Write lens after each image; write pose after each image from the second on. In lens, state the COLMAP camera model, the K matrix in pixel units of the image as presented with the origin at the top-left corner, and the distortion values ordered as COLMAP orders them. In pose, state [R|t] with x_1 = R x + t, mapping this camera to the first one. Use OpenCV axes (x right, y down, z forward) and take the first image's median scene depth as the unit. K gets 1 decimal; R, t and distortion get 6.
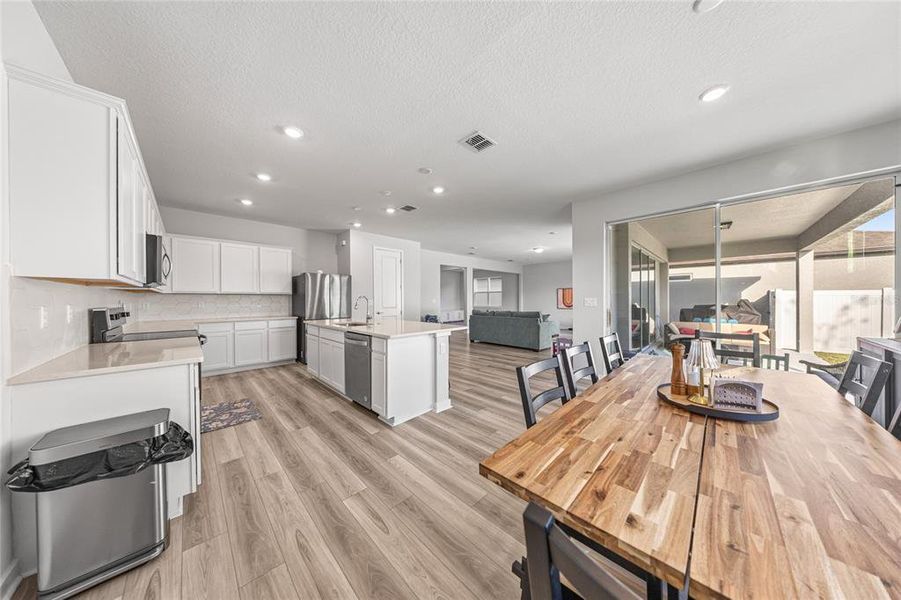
lens RADIAL K [[264.1, 0, 450.5], [0, 264.1, 300.0], [0, 0, 1]] dist [0.000123, 0.000003]
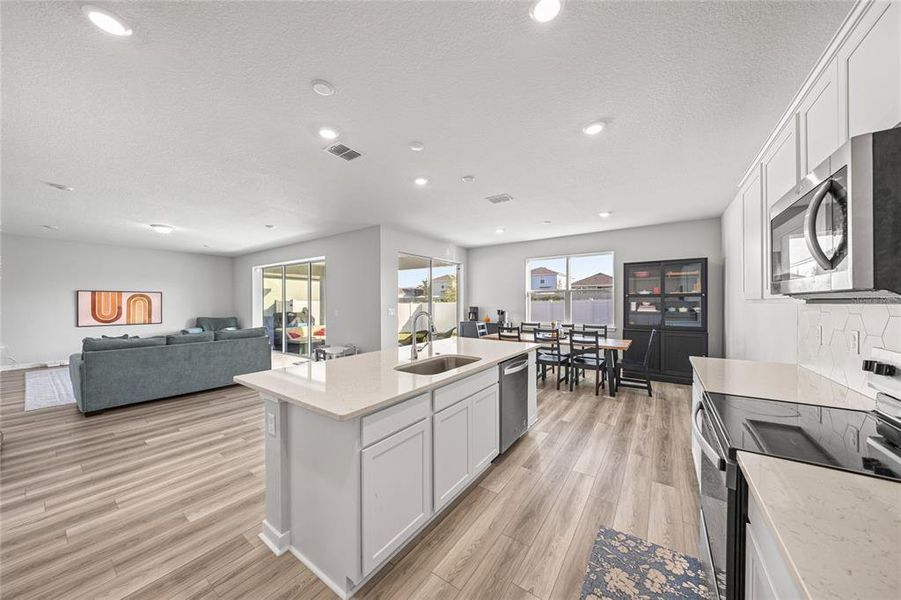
lens RADIAL K [[307.0, 0, 429.1], [0, 307.0, 302.4], [0, 0, 1]] dist [-0.016770, -0.000047]
pose [[-0.135451, 0.001984, 0.990782, -0.990130], [0.008362, 0.999965, -0.000860, -0.035046], [-0.990749, 0.008168, -0.135463, 1.093308]]
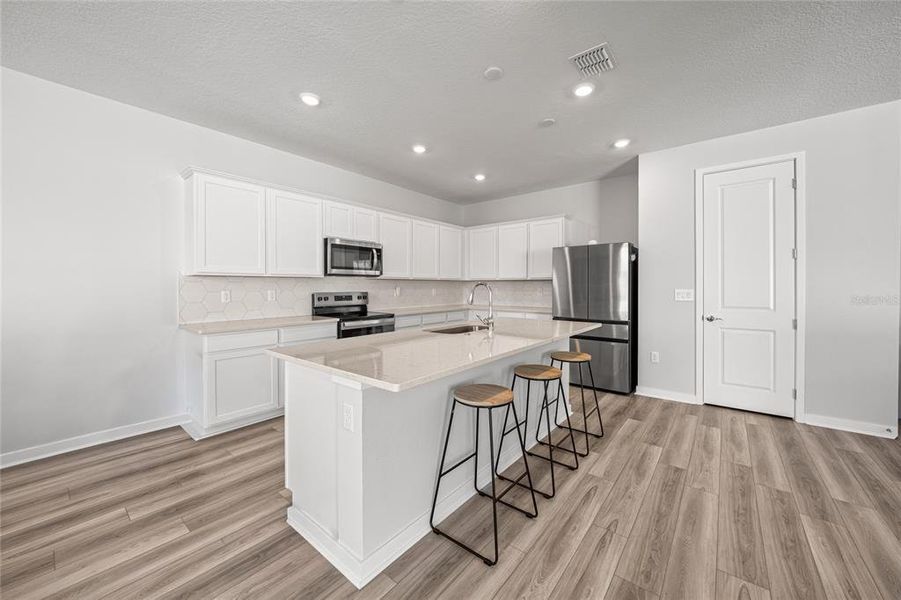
lens RADIAL K [[342.2, 0, 451.1], [0, 342.2, 287.0], [0, 0, 1]] dist [-0.002275, -0.000201]
pose [[0.120464, 0.003492, -0.992712, 0.393815], [-0.004652, 0.999985, 0.002953, -0.008432], [0.992707, 0.004263, 0.120478, 0.864548]]
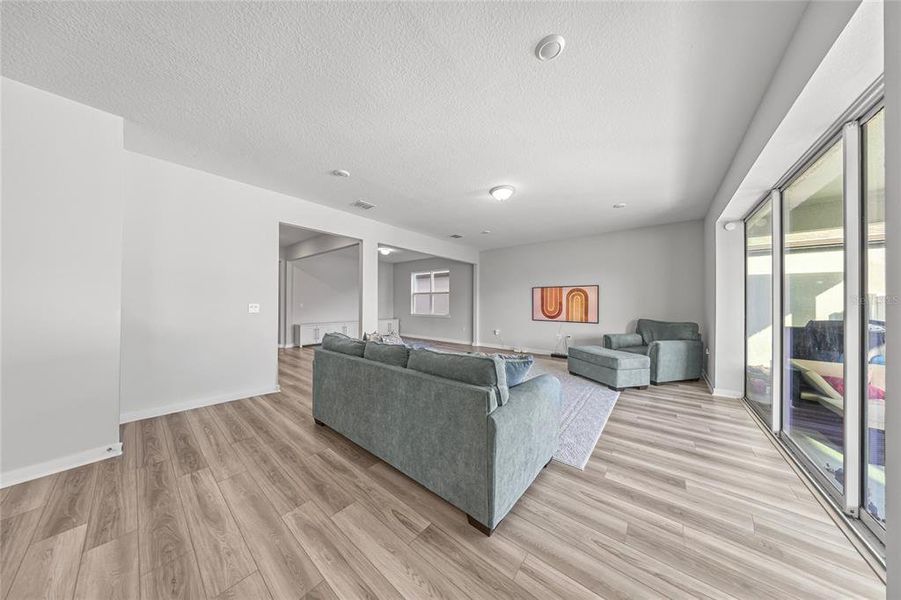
lens RADIAL K [[264.1, 0, 450.5], [0, 264.1, 300.0], [0, 0, 1]] dist [0.000123, 0.000003]
pose [[0.993398, 0.007969, 0.114444, 0.447169], [-0.005917, 0.999816, -0.018254, -0.004819], [-0.114569, 0.017456, 0.993262, 1.279361]]
